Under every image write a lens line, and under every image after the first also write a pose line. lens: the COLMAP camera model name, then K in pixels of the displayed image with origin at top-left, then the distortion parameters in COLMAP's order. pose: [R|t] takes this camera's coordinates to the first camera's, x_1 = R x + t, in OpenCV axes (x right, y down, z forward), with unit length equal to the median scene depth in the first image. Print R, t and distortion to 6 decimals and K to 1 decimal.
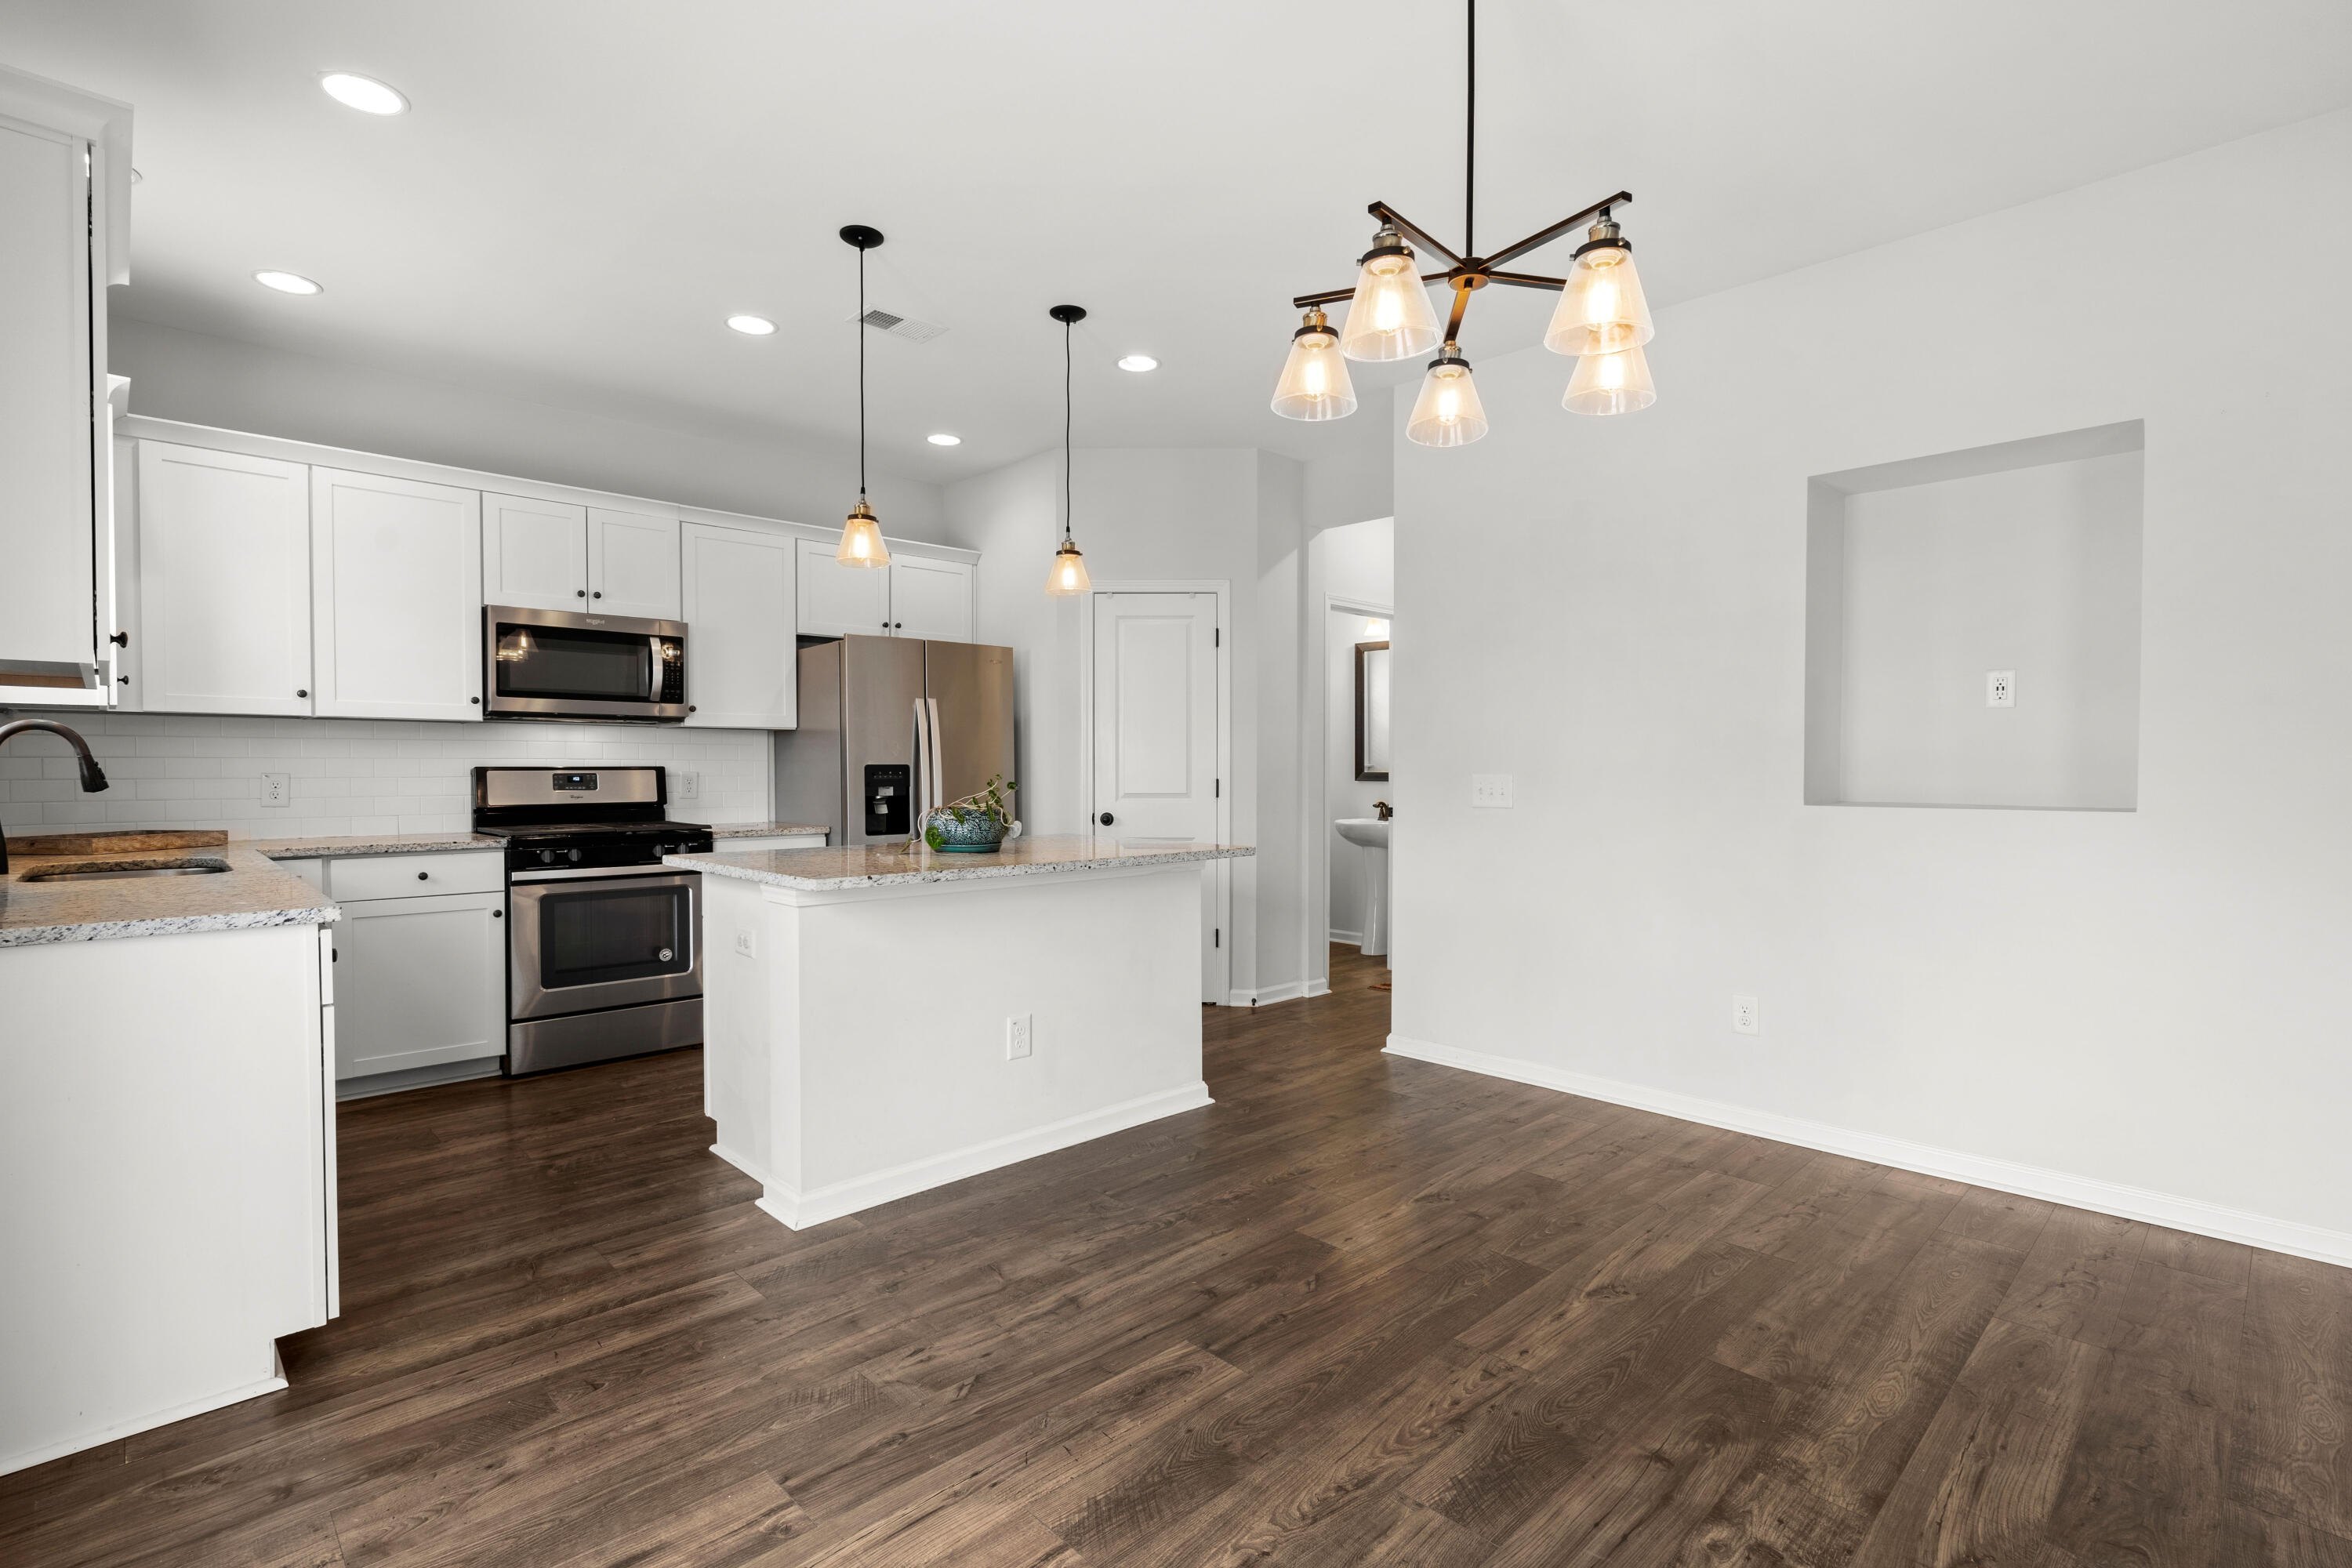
lens RADIAL K [[1066.1, 0, 1167.3], [0, 1066.1, 781.6], [0, 0, 1]] dist [-0.000426, -0.000159]
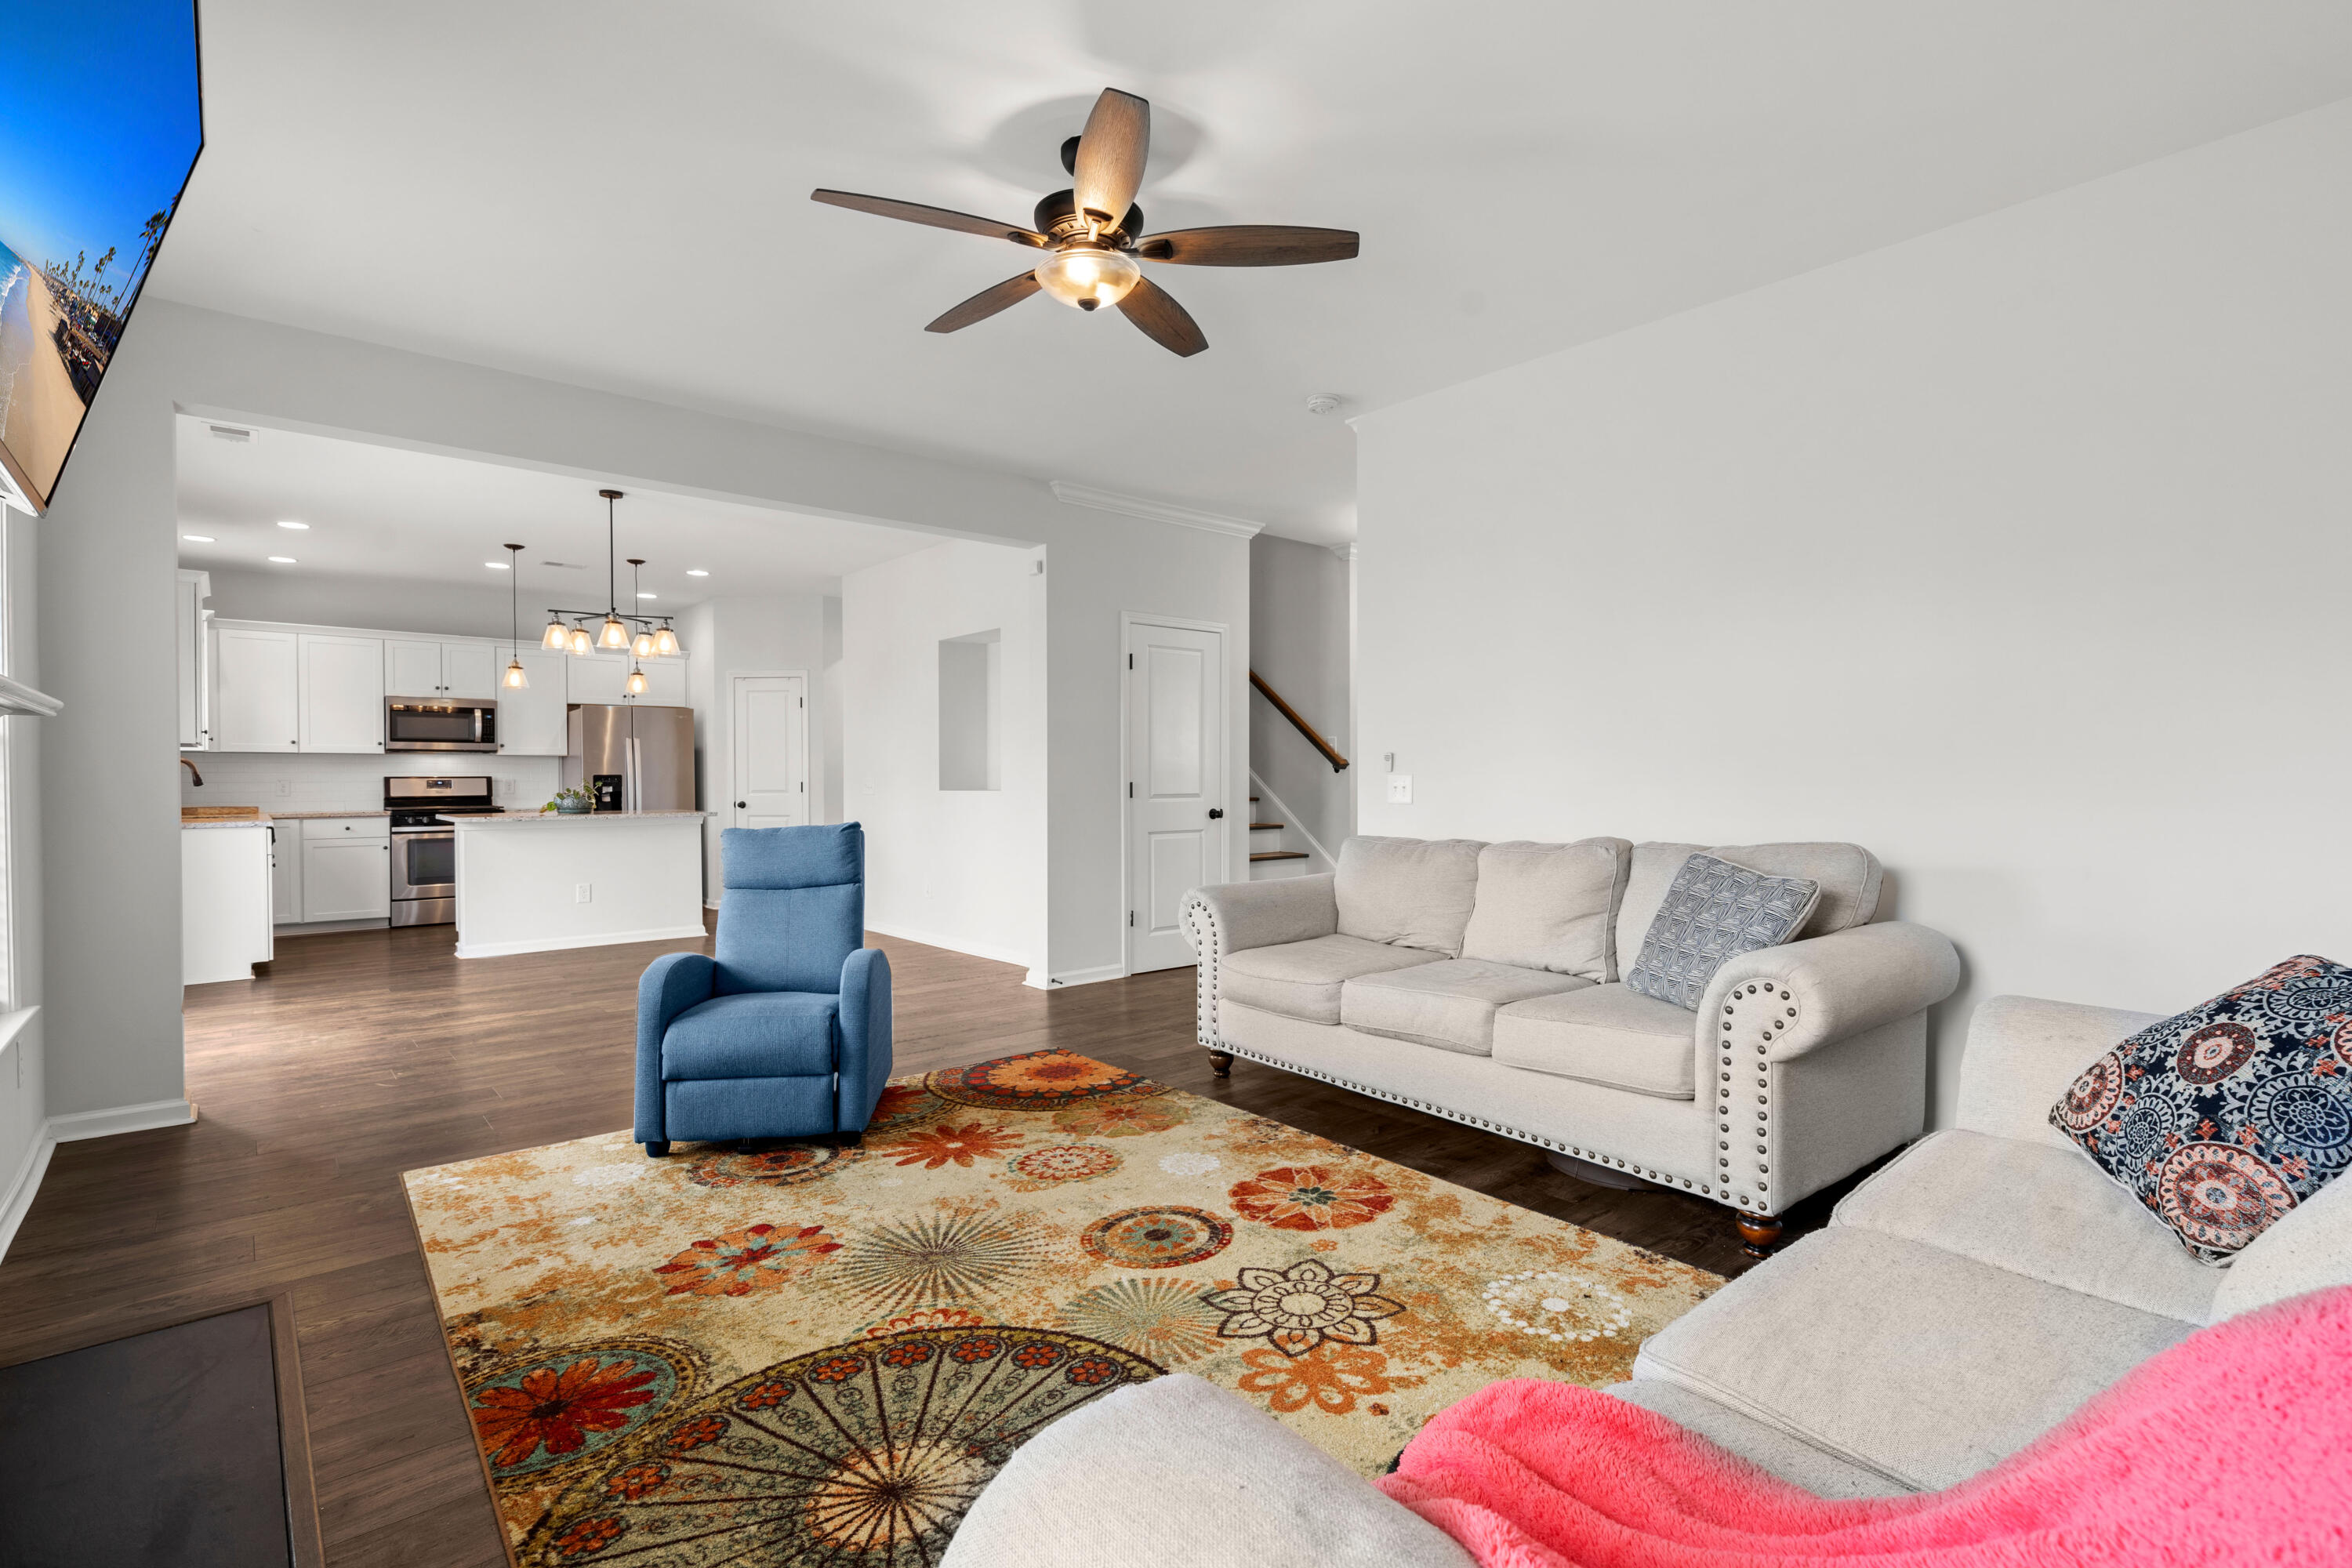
lens RADIAL K [[1066.1, 0, 1181.8], [0, 1066.1, 791.2], [0, 0, 1]] dist [-0.000426, -0.000159]
pose [[0.998487, -0.005431, -0.054712, 0.956221], [0.005276, 0.999982, -0.002959, 0.027453], [0.054727, 0.002666, 0.998498, -0.913055]]
